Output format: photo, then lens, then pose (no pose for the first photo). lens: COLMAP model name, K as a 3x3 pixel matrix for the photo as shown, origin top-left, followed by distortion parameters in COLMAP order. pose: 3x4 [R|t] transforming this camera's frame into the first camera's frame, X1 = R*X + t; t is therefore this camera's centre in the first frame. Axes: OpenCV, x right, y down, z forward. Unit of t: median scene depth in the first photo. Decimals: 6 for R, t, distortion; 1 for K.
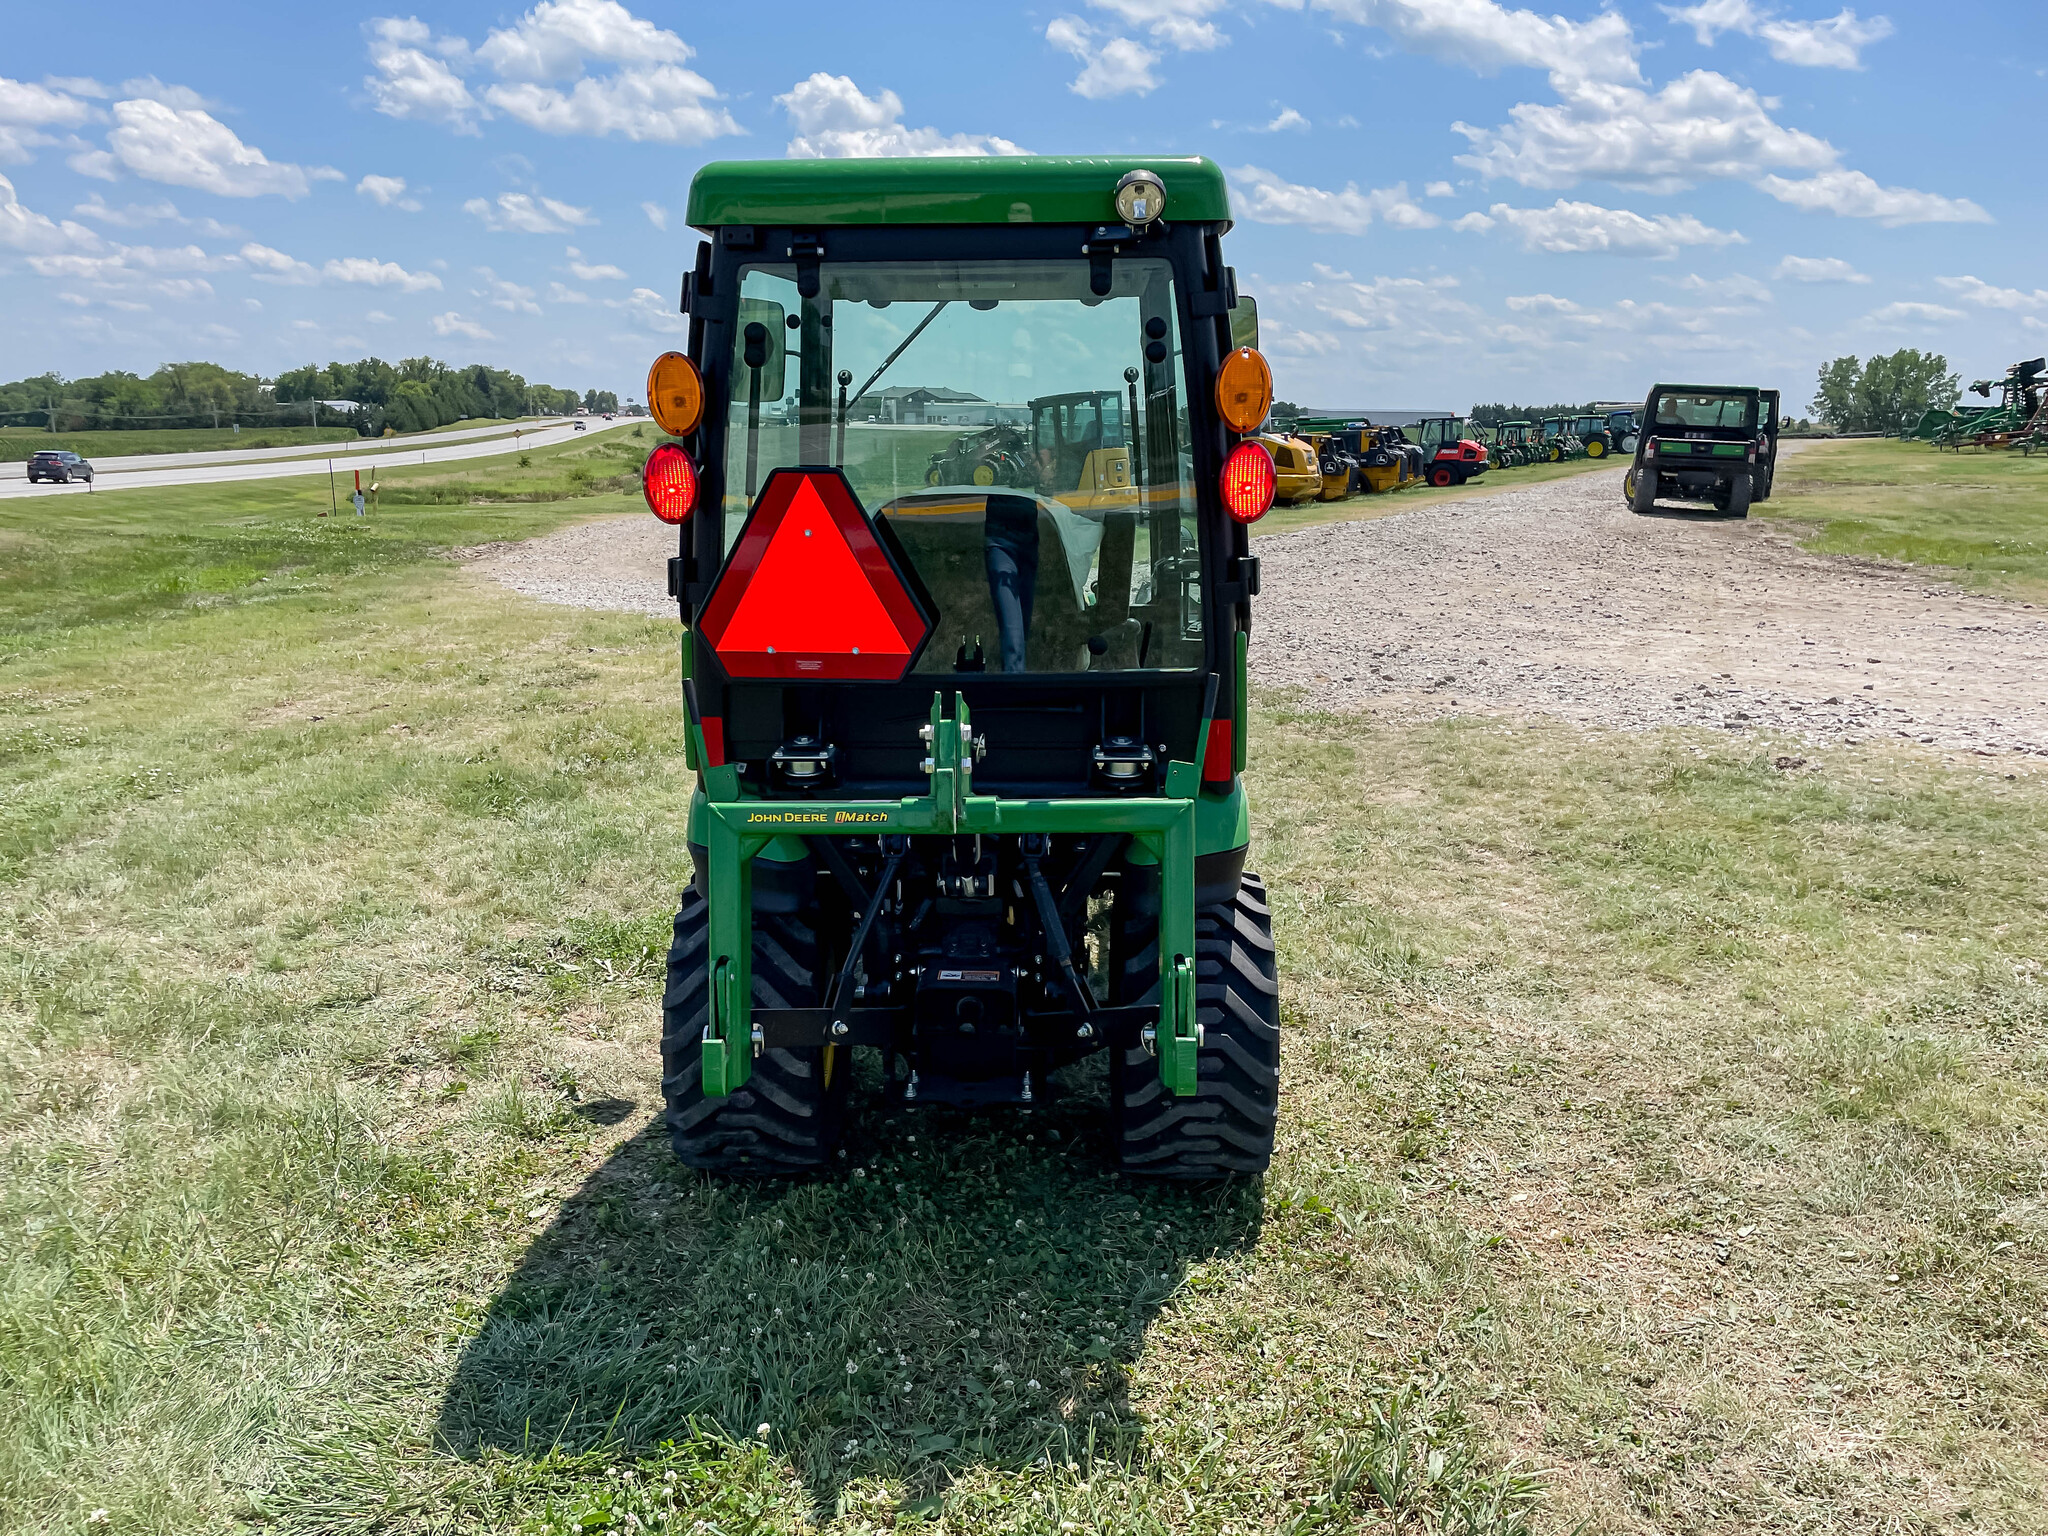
lens RADIAL K [[1549.6, 0, 995.3], [0, 1549.6, 764.8], [0, 0, 1]] dist [0.079092, -0.104766]
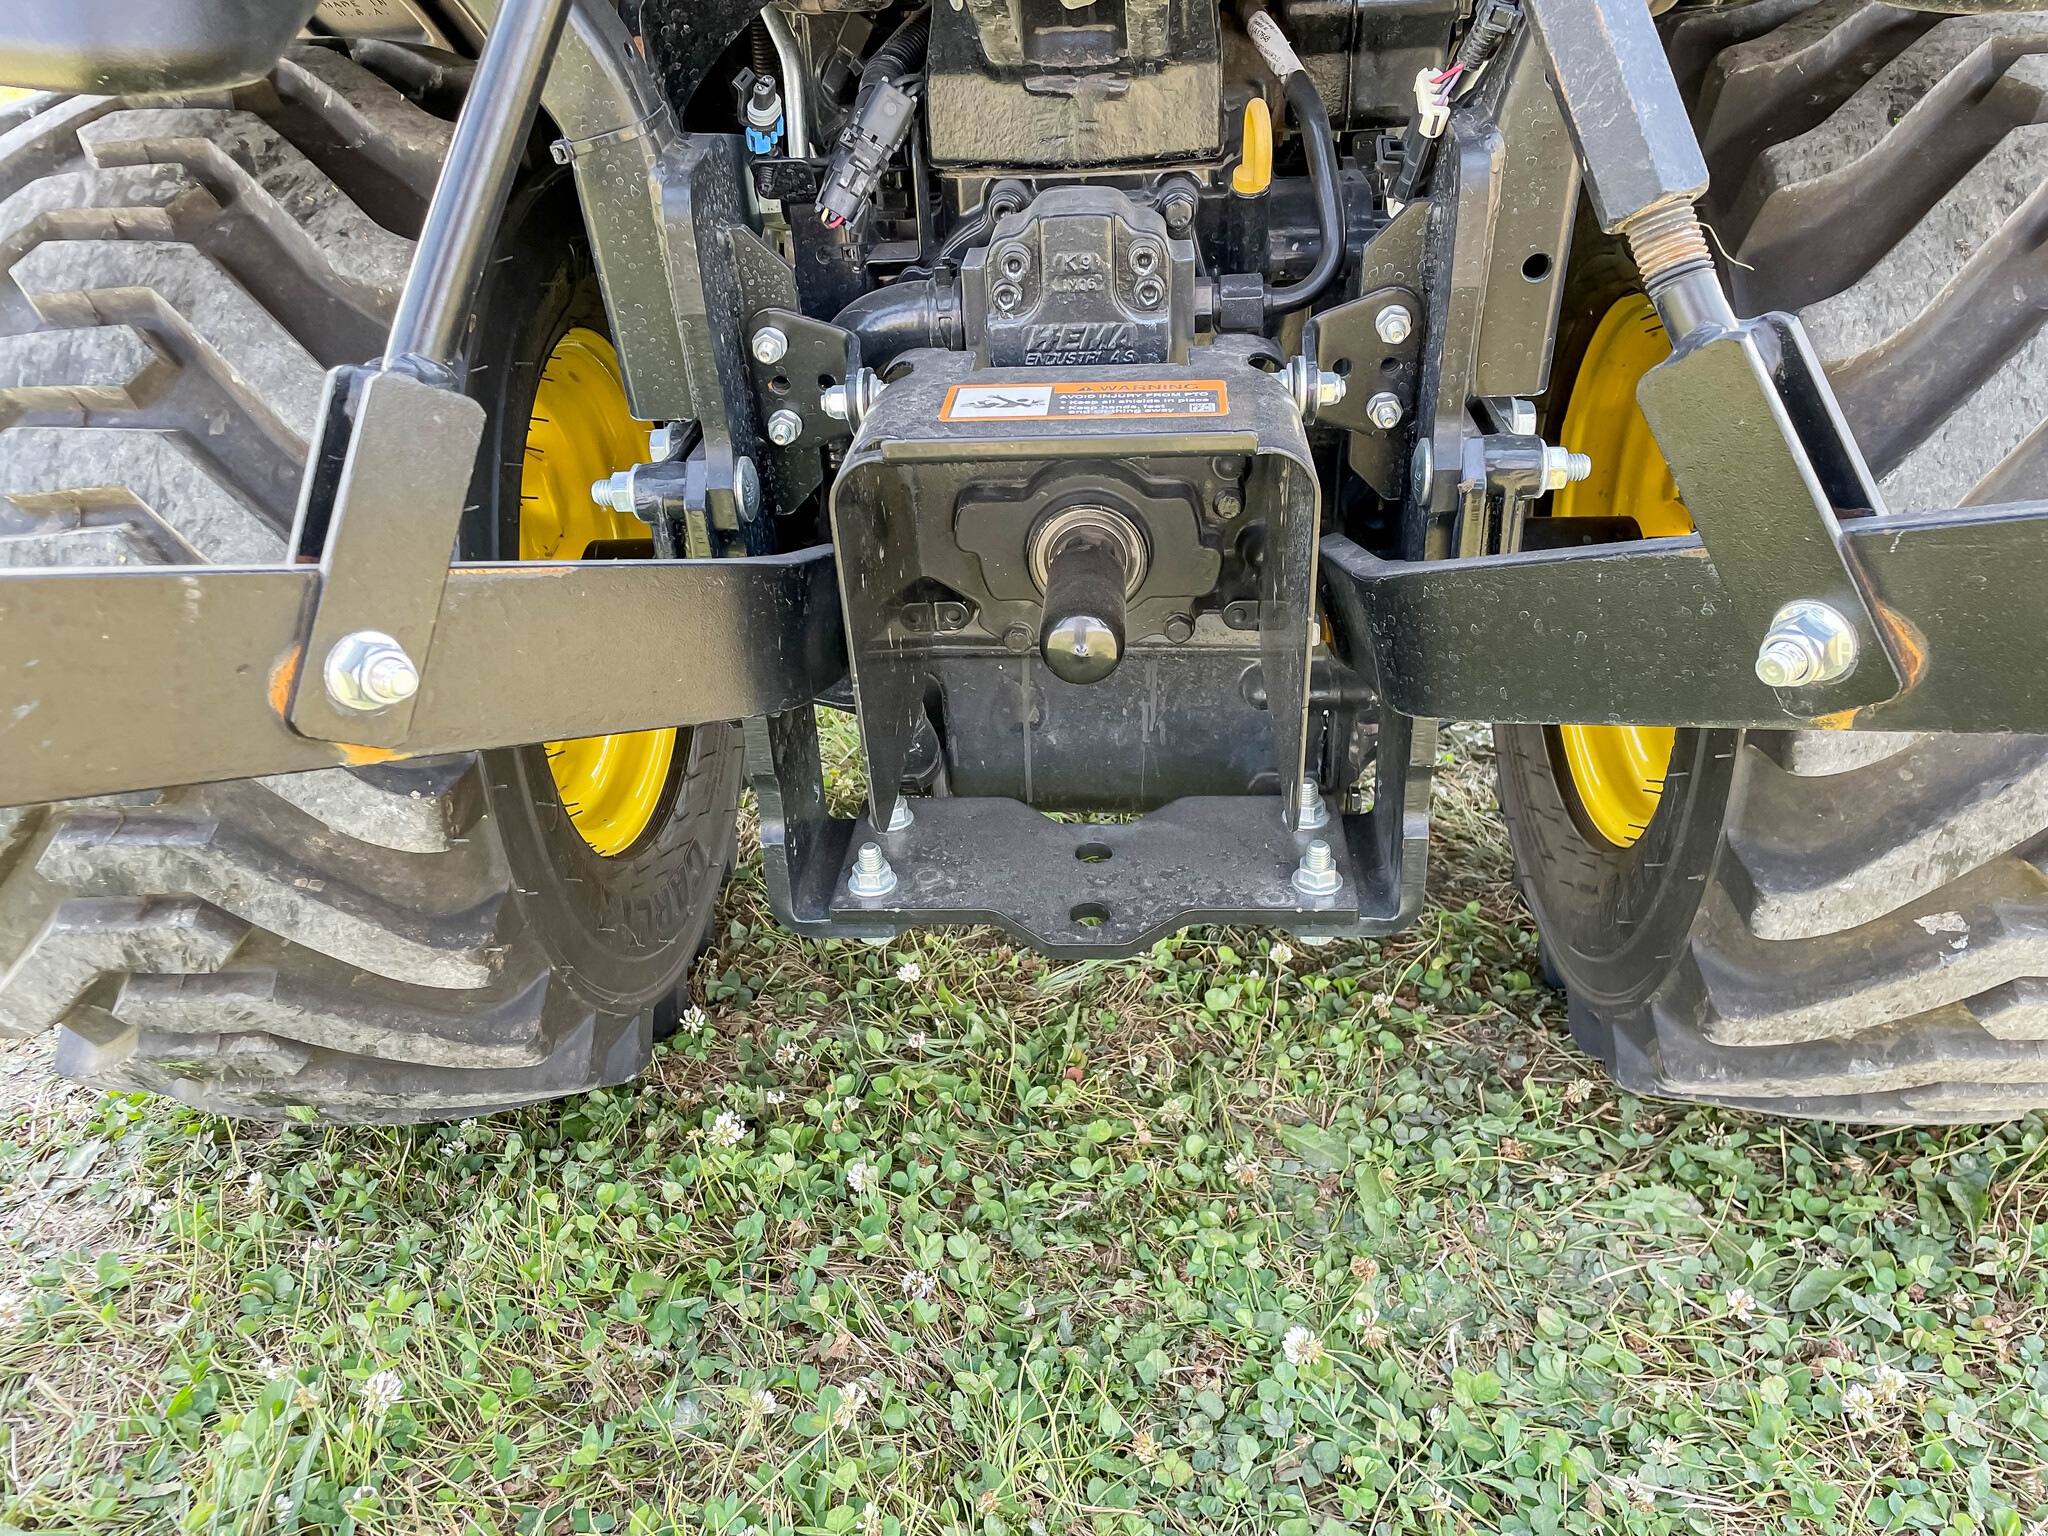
lens RADIAL K [[1549.6, 0, 1043.2], [0, 1549.6, 748.2], [0, 0, 1]] dist [0.079092, -0.104766]
pose [[0.999246, -0.027354, -0.027557, -0.017744], [0.033620, 0.964597, 0.261578, 0.121940], [0.019426, -0.262307, 0.964789, 0.753594]]
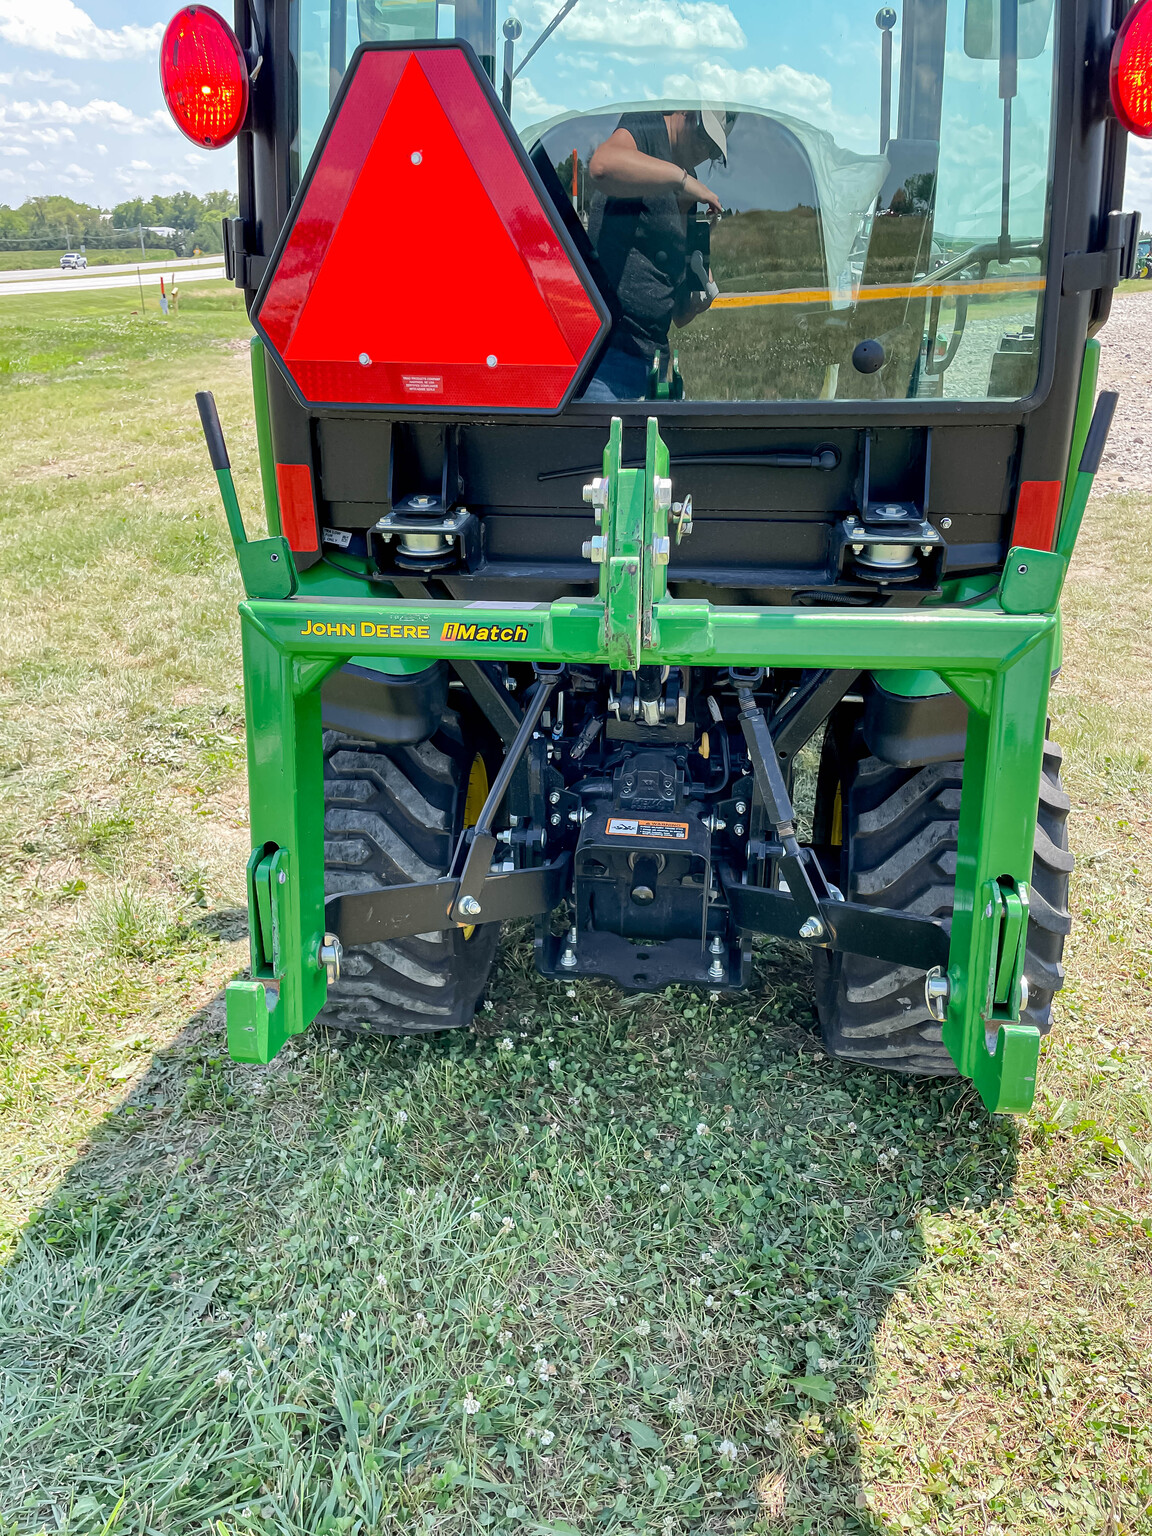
lens RADIAL K [[1162.2, 0, 568.3], [0, 1162.2, 748.8], [0, 0, 1]] dist [0.079092, -0.104766]
pose [[0.996649, 0.035010, -0.073921, -0.014664], [-0.020668, 0.982230, 0.186541, -0.005834], [0.079138, -0.184388, 0.979662, 0.437994]]
